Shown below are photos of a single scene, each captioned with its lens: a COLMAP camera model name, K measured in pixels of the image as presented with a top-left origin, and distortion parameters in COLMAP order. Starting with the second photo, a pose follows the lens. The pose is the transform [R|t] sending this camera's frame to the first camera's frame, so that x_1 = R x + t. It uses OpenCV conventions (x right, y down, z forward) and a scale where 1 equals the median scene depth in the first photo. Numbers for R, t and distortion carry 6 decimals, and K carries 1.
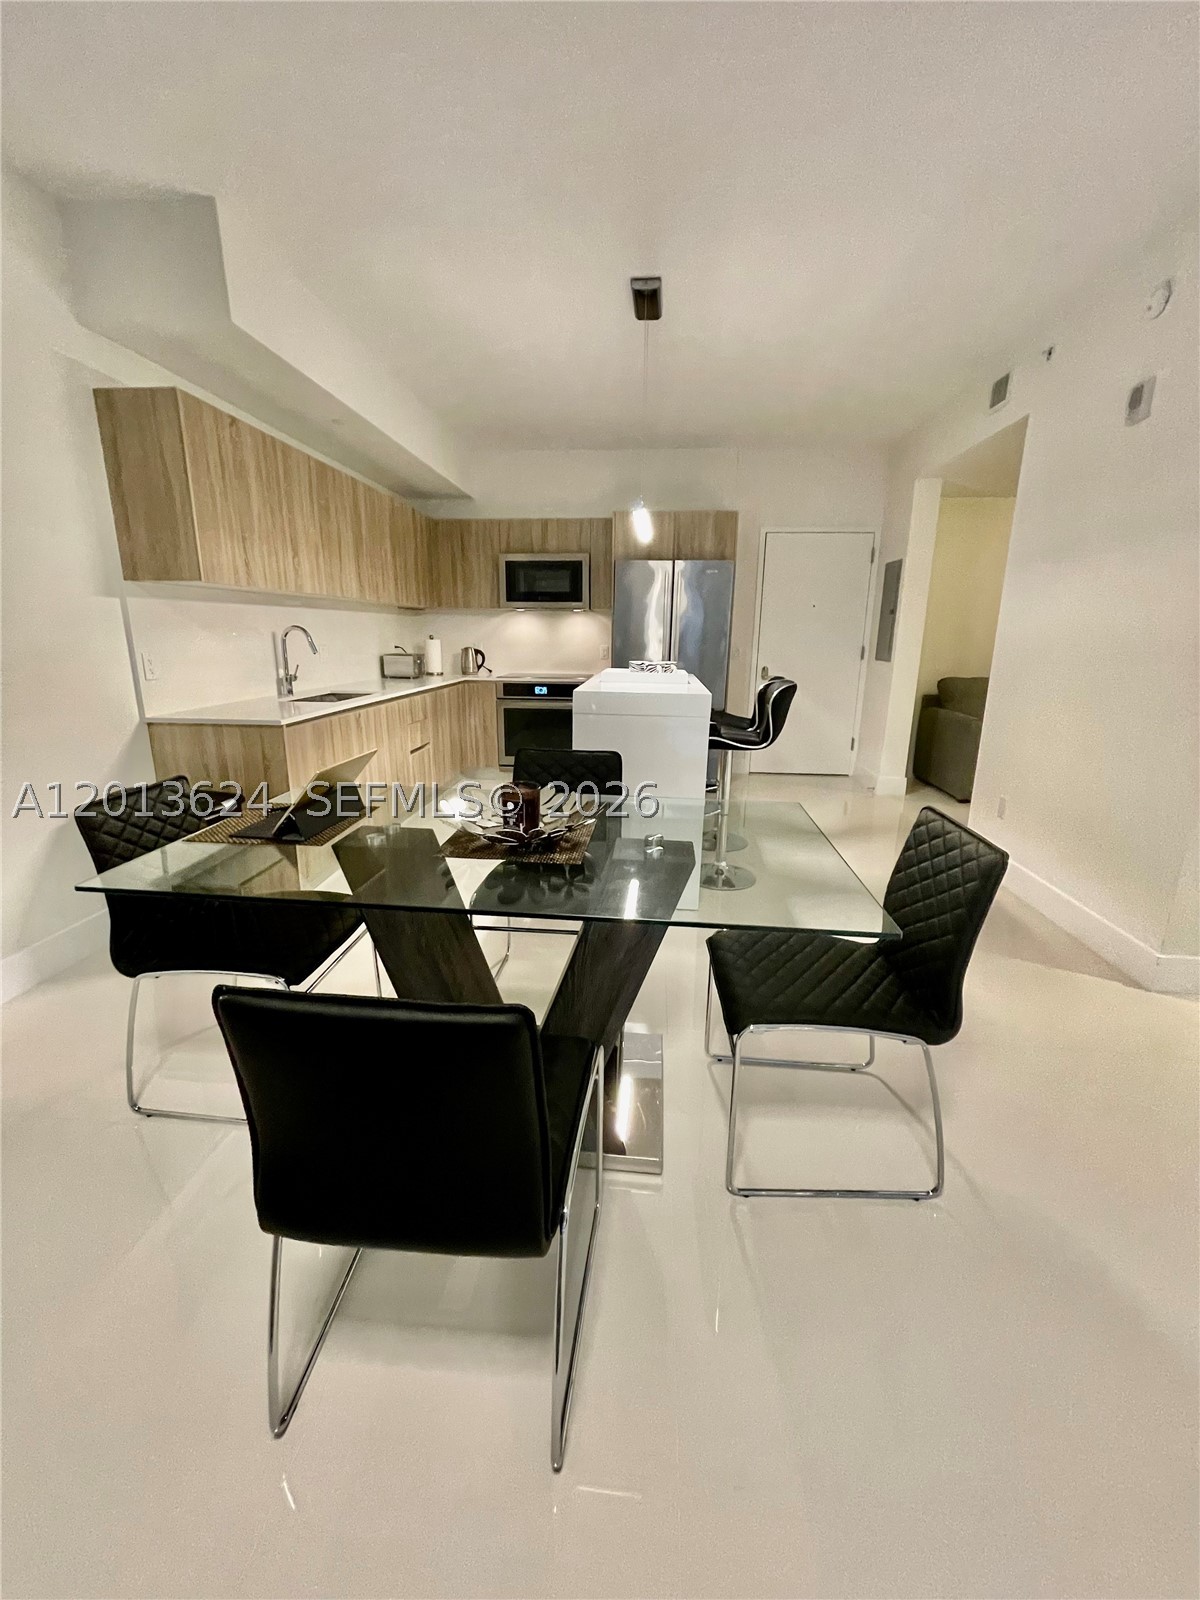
lens RADIAL K [[644.2, 0, 600.0], [0, 644.2, 800.0], [0, 0, 1]] dist [0.001217, 0.000082]
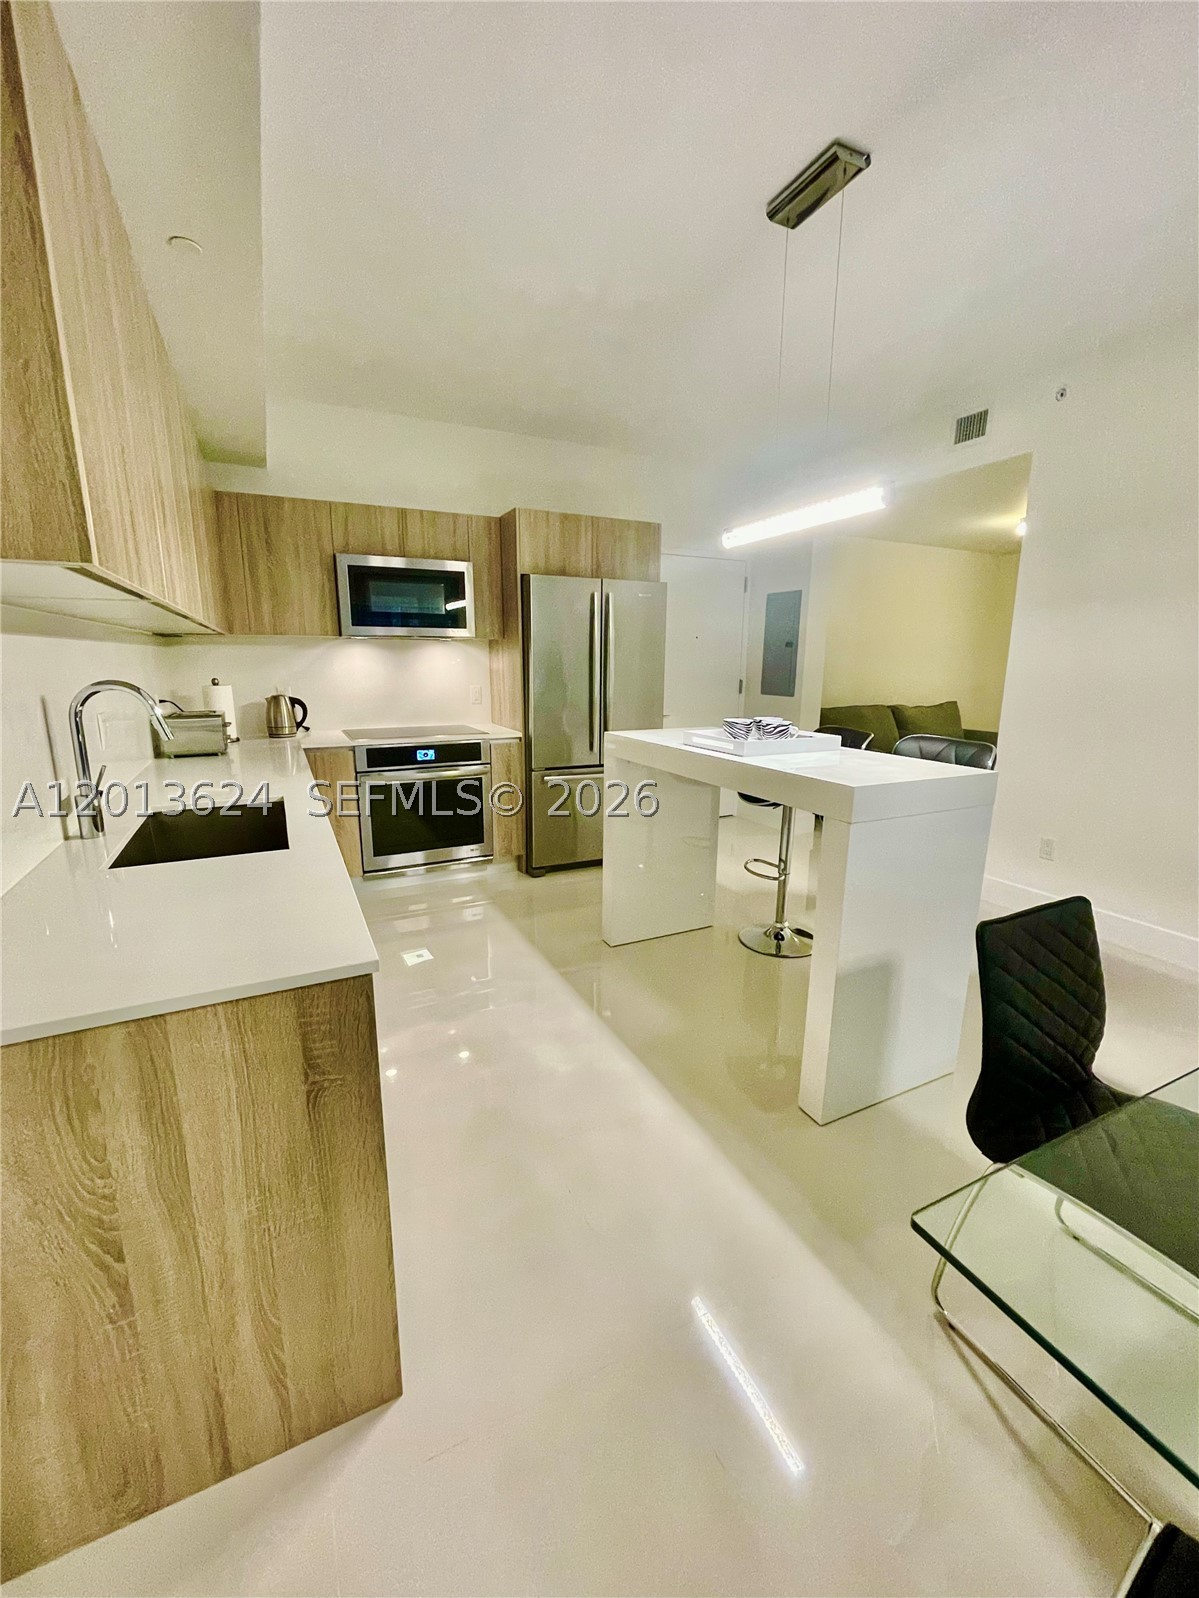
lens RADIAL K [[649.4, 0, 599.5], [0, 649.4, 799.0], [0, 0, 1]] dist [-0.001876, -0.000219]
pose [[0.853276, -0.116093, 0.508373, -0.292999], [0.134650, 0.990893, 0.000280, -0.100553], [-0.503775, 0.068214, 0.861137, 0.320266]]
